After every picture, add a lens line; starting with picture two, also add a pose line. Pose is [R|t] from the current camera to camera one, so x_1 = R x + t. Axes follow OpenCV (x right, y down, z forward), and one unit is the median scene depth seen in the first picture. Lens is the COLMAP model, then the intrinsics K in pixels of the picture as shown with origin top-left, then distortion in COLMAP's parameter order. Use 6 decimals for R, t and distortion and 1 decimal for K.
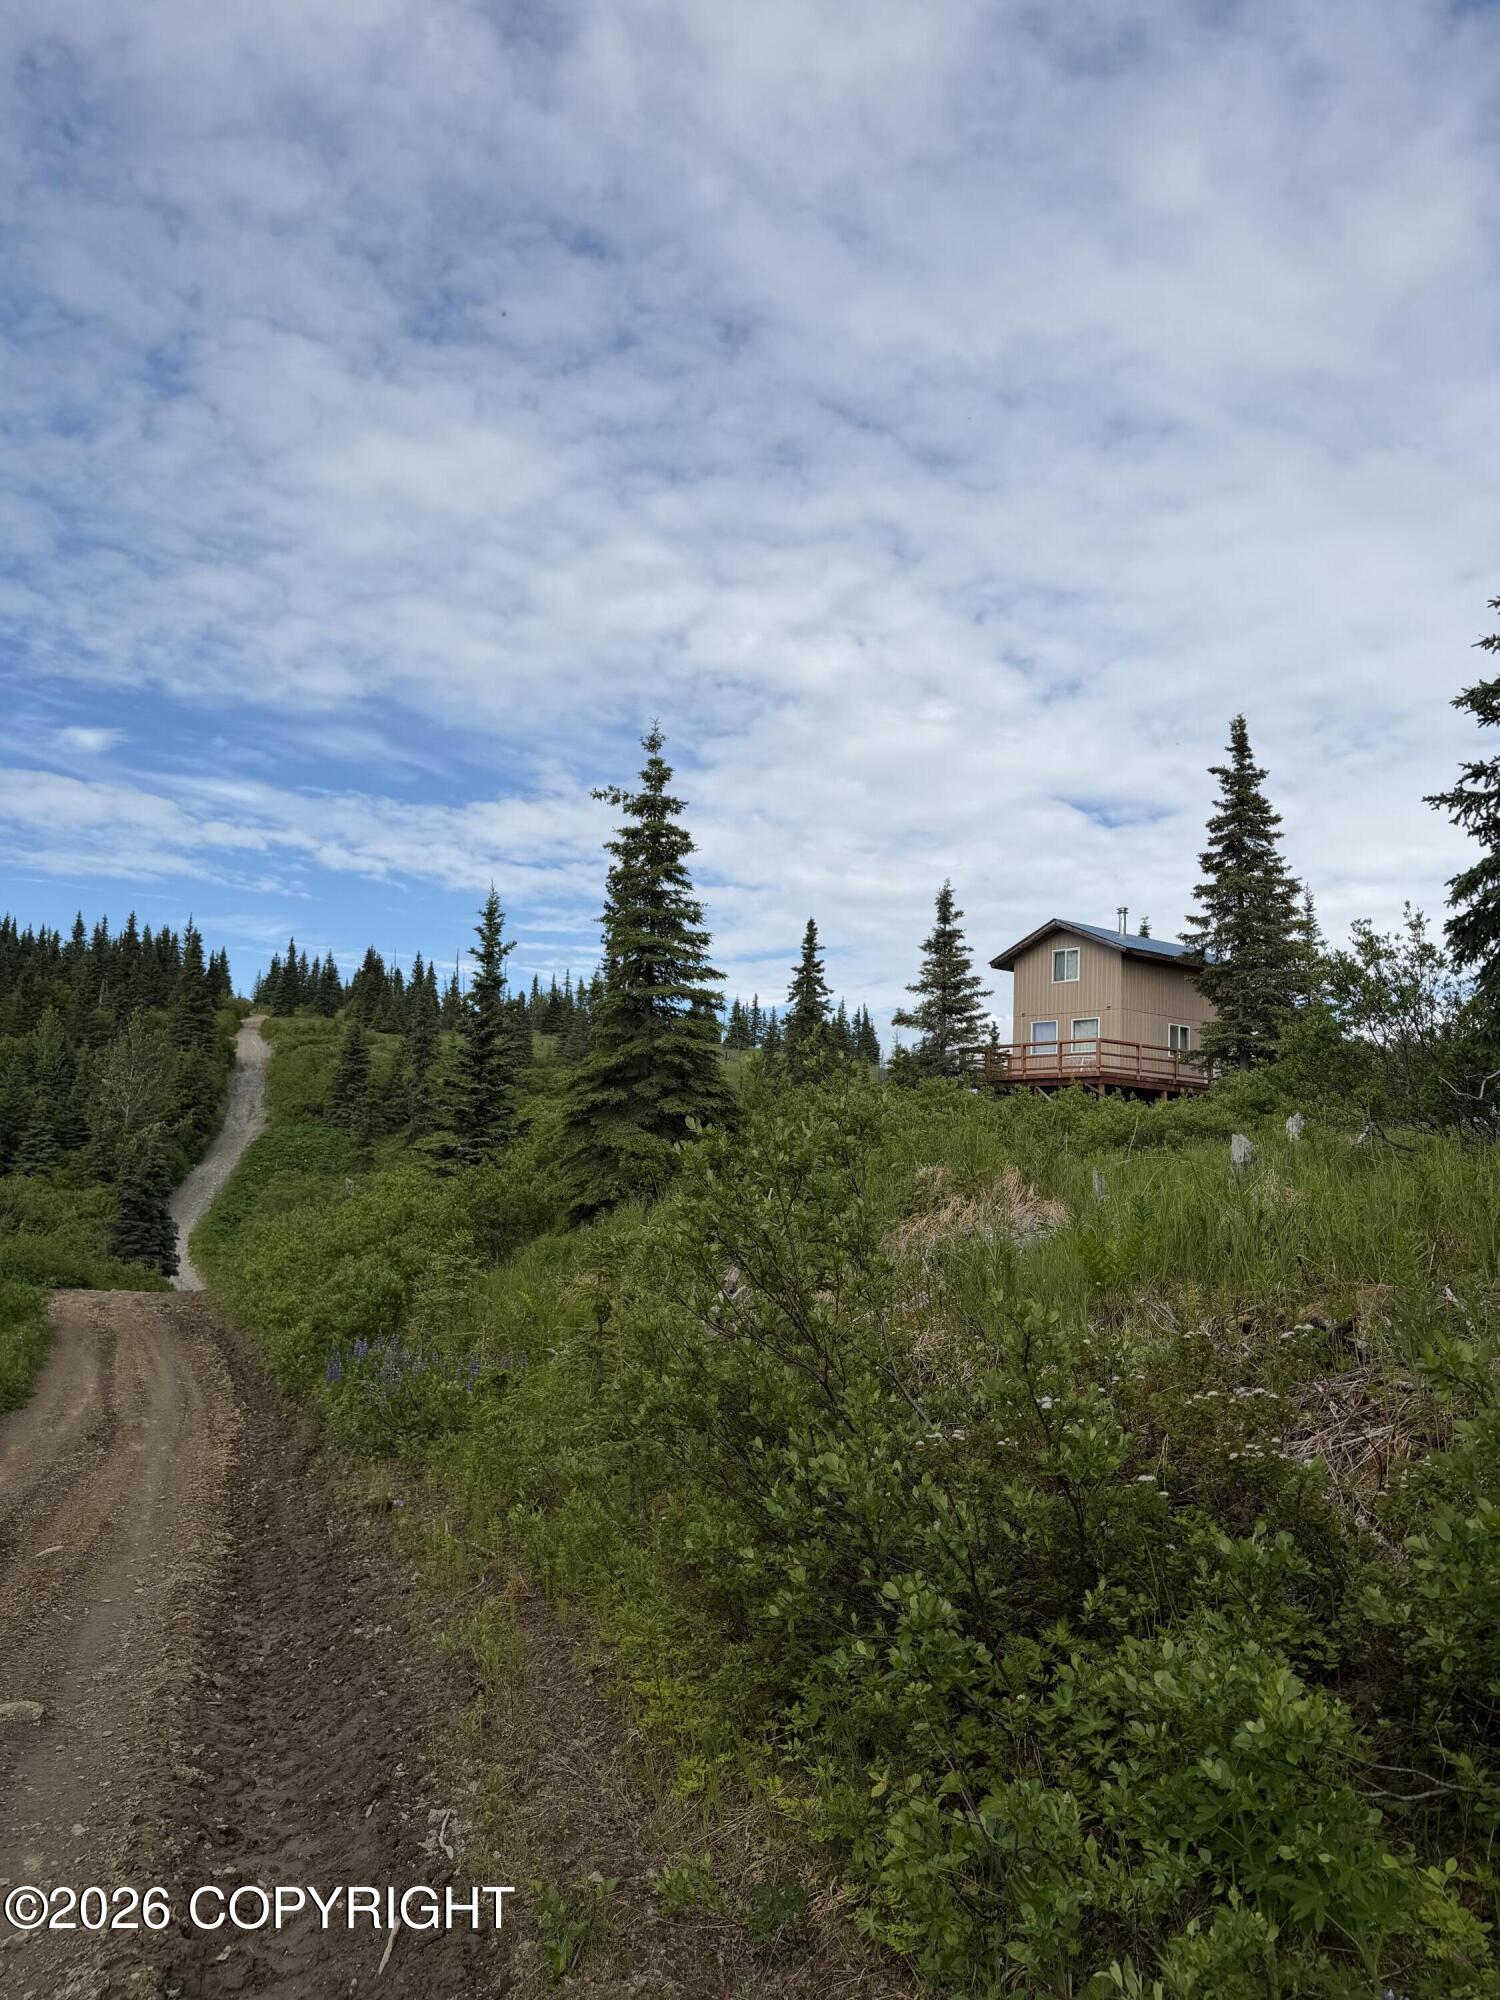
lens RADIAL K [[1389.3, 0, 750.0], [0, 1389.3, 1000.0], [0, 0, 1]] dist [-0.002641, 0.000393]
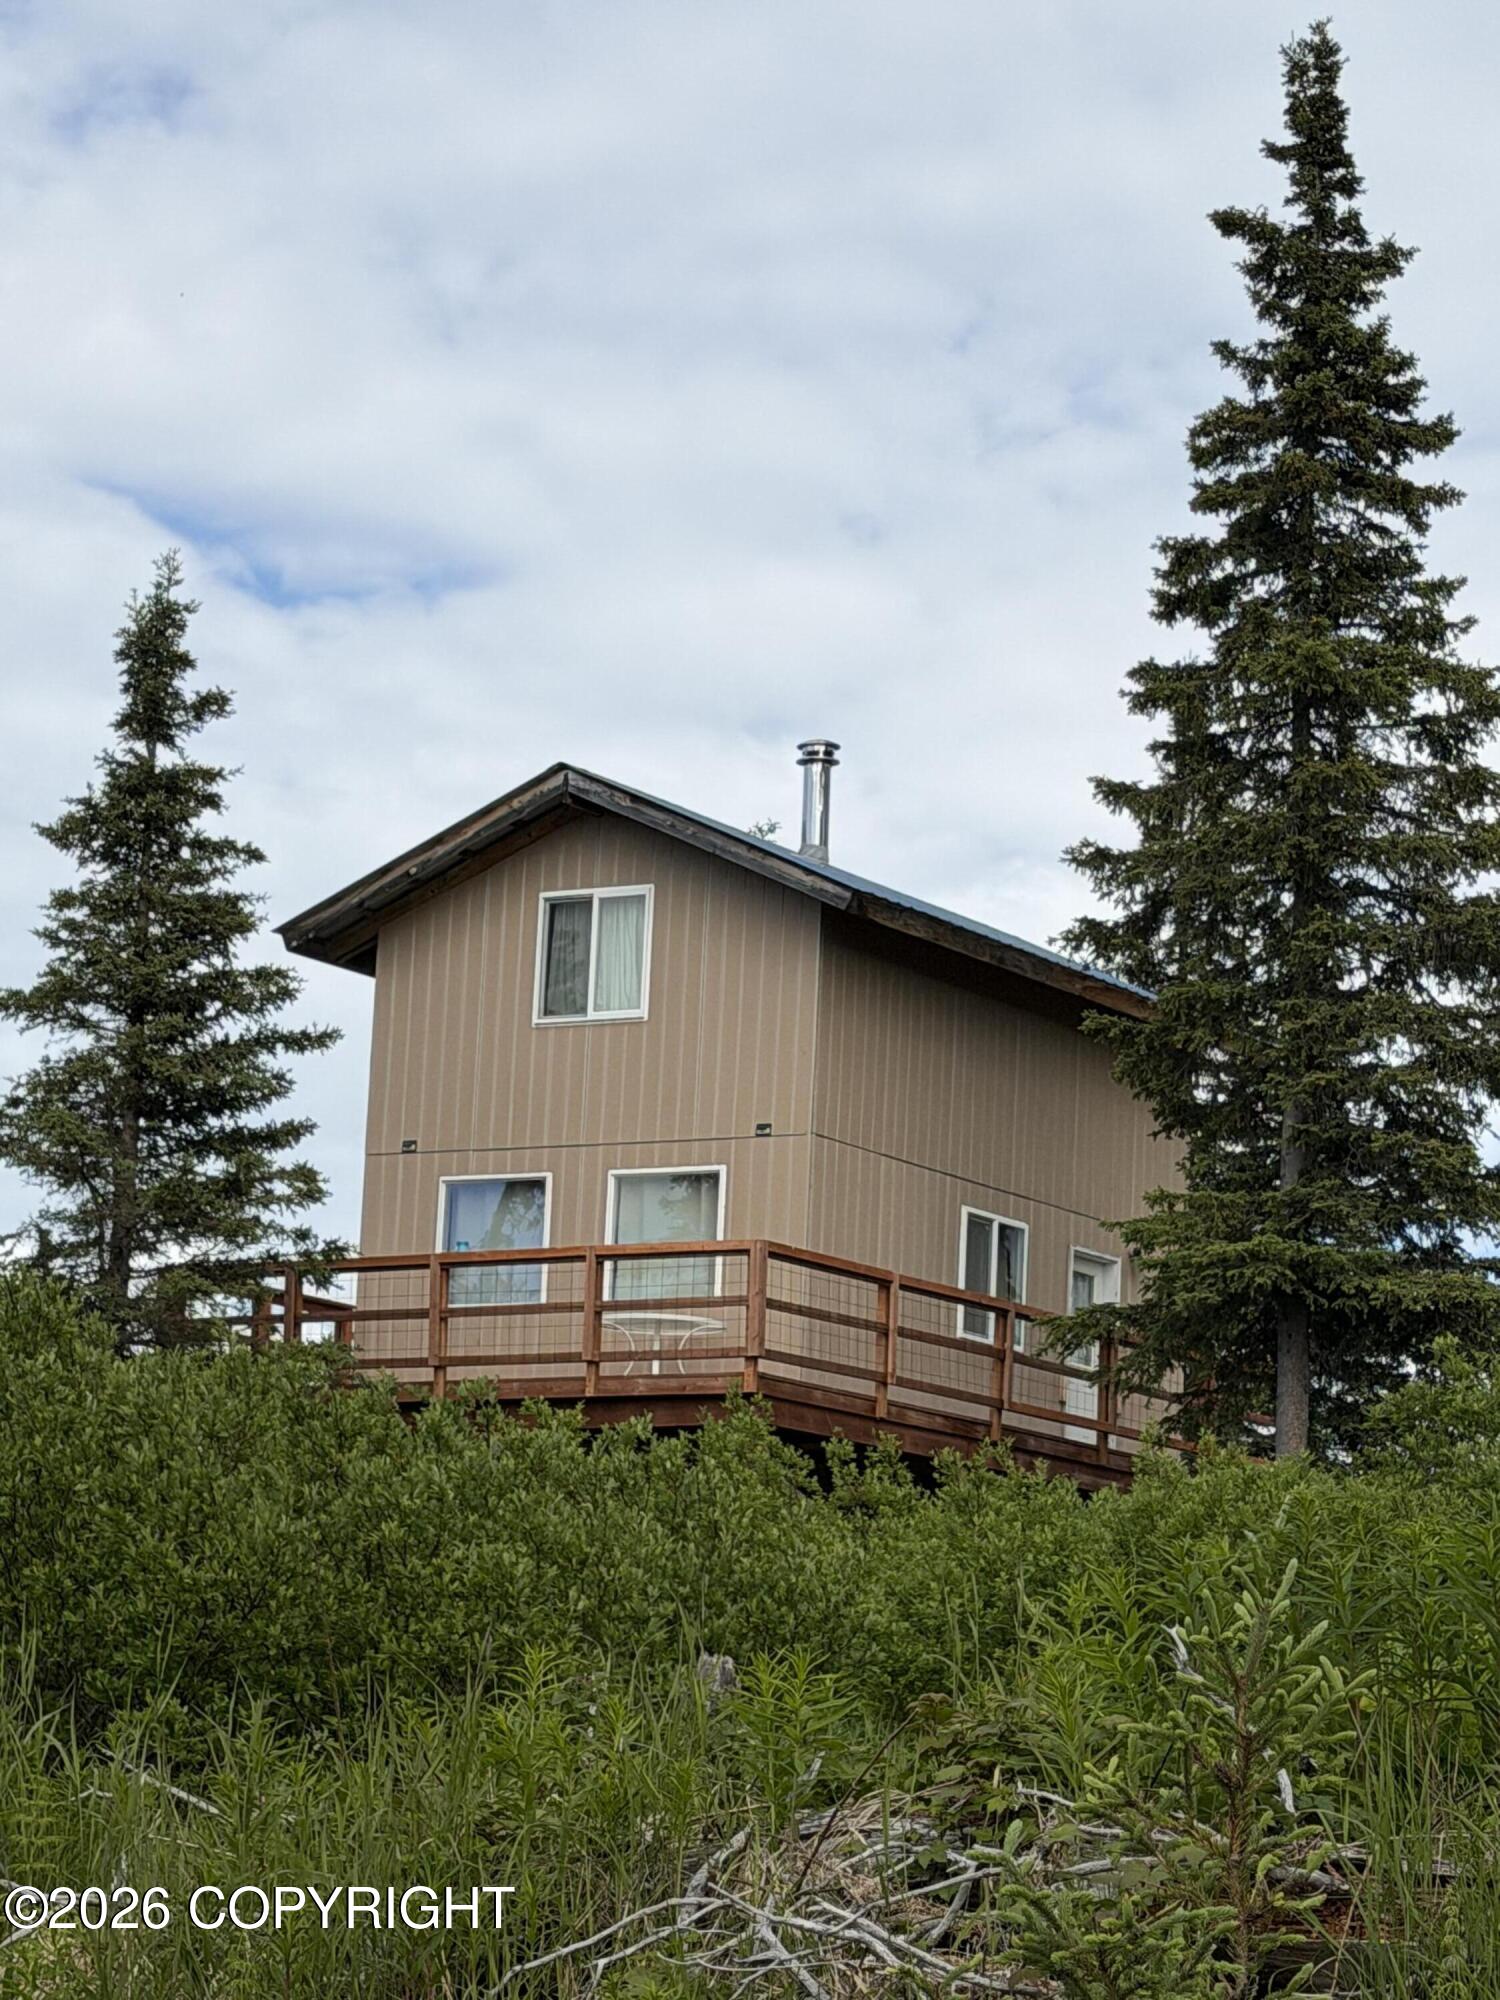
lens RADIAL K [[4922.0, 0, 750.0], [0, 4922.0, 1000.0], [0, 0, 1]] dist [0.137304, 0.495311]
pose [[0.925113, 0.063220, 0.374391, -0.080097], [-0.044678, 0.997316, -0.058009, 0.034637], [-0.377054, 0.036938, 0.925455, 0.178534]]
